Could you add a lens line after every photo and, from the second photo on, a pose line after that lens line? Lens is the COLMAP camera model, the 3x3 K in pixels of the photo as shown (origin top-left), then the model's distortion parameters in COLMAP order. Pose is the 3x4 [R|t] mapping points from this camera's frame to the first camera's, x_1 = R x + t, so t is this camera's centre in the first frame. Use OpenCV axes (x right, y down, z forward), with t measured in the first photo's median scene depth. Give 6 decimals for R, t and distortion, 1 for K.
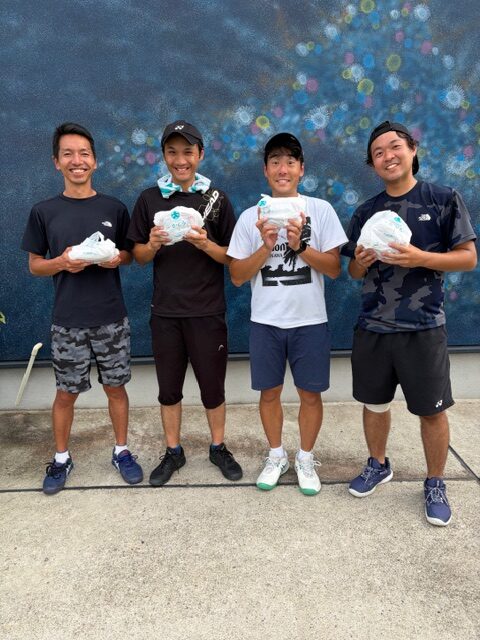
lens RADIAL K [[471.7, 0, 243.7], [0, 471.7, 324.3], [0, 0, 1]] dist [0.042265, -0.051137]
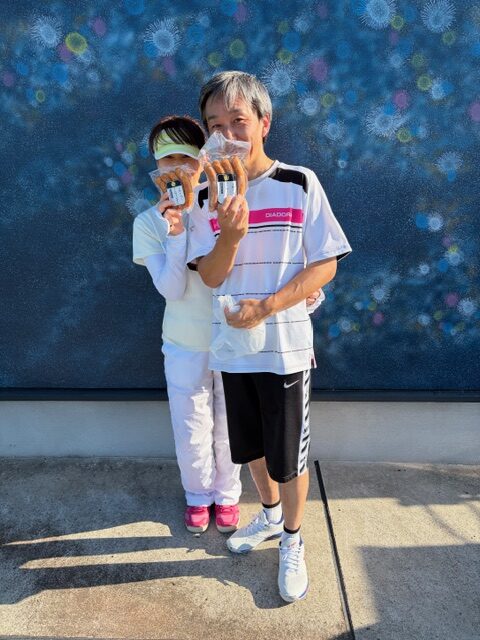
lens RADIAL K [[471.7, 0, 245.5], [0, 471.7, 323.9], [0, 0, 1]] dist [0.042265, -0.051137]
pose [[0.999141, 0.034313, -0.023221, 0.297904], [-0.032965, 0.997880, 0.056116, -0.094528], [0.025097, -0.055302, 0.998154, 0.351995]]
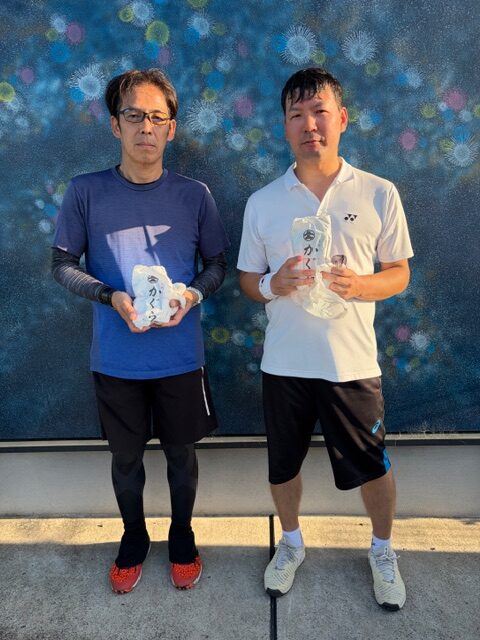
lens RADIAL K [[471.7, 0, 245.0], [0, 471.7, 324.6], [0, 0, 1]] dist [0.042265, -0.051137]
pose [[0.998132, 0.002130, -0.061050, 0.413058], [-0.005690, 0.998288, -0.058212, -0.072344], [0.060822, 0.058450, 0.996436, 0.393347]]
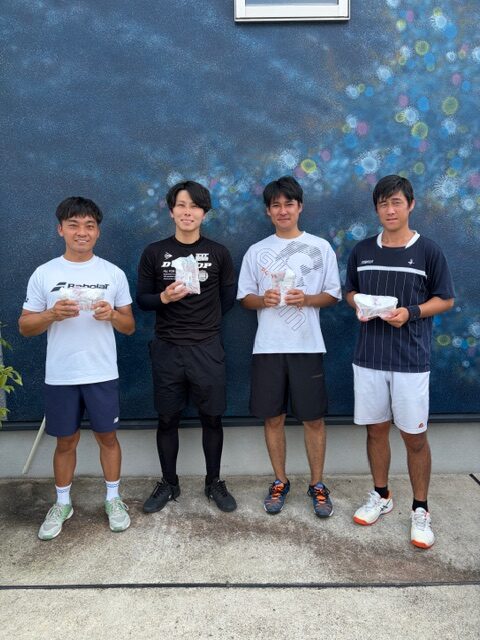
lens RADIAL K [[471.7, 0, 245.2], [0, 471.7, 324.3], [0, 0, 1]] dist [0.042265, -0.051137]
pose [[0.999858, 0.013179, -0.010531, -0.070880], [-0.014157, 0.994997, -0.098900, -0.025765], [0.009175, 0.099035, 0.995042, 0.109620]]
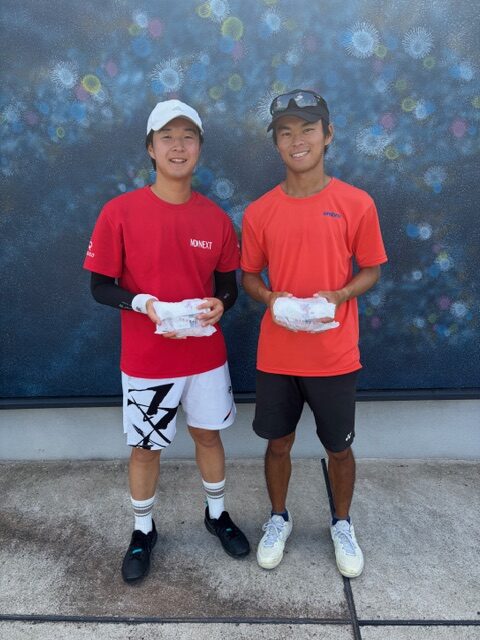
lens RADIAL K [[471.7, 0, 243.4], [0, 471.7, 324.1], [0, 0, 1]] dist [0.042265, -0.051137]
pose [[0.998236, 0.004047, -0.059227, 0.314656], [-0.001981, 0.999389, 0.034908, -0.092712], [0.059332, -0.034729, 0.997634, 0.293222]]
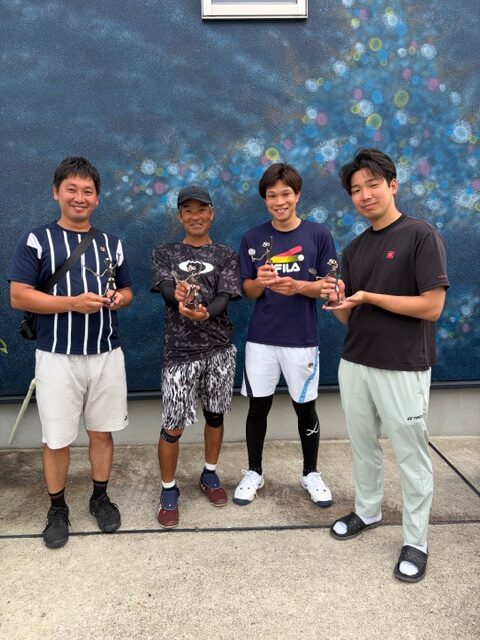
lens RADIAL K [[471.7, 0, 246.7], [0, 471.7, 323.6], [0, 0, 1]] dist [0.042265, -0.051137]
pose [[0.999808, 0.002870, 0.019367, -0.032864], [-0.001243, 0.996507, -0.083502, 0.013552], [-0.019539, 0.083462, 0.996319, 0.035303]]
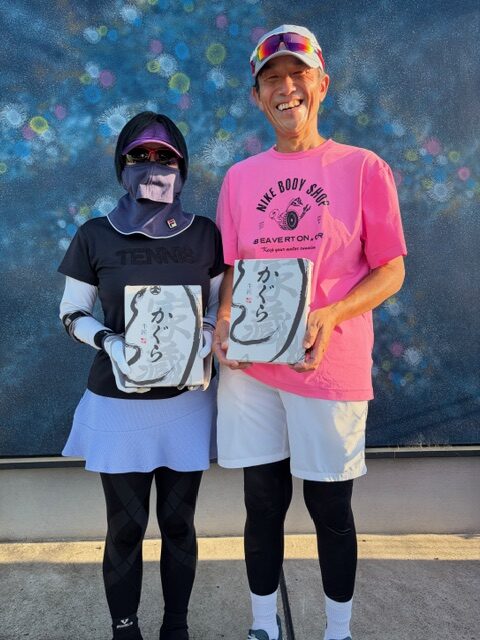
lens RADIAL K [[471.7, 0, 247.3], [0, 471.7, 327.5], [0, 0, 1]] dist [0.042265, -0.051137]
pose [[0.999949, 0.007963, 0.006229, 0.359234], [-0.006408, 0.975768, -0.218714, 0.031858], [-0.007820, 0.218663, 0.975769, 0.362229]]
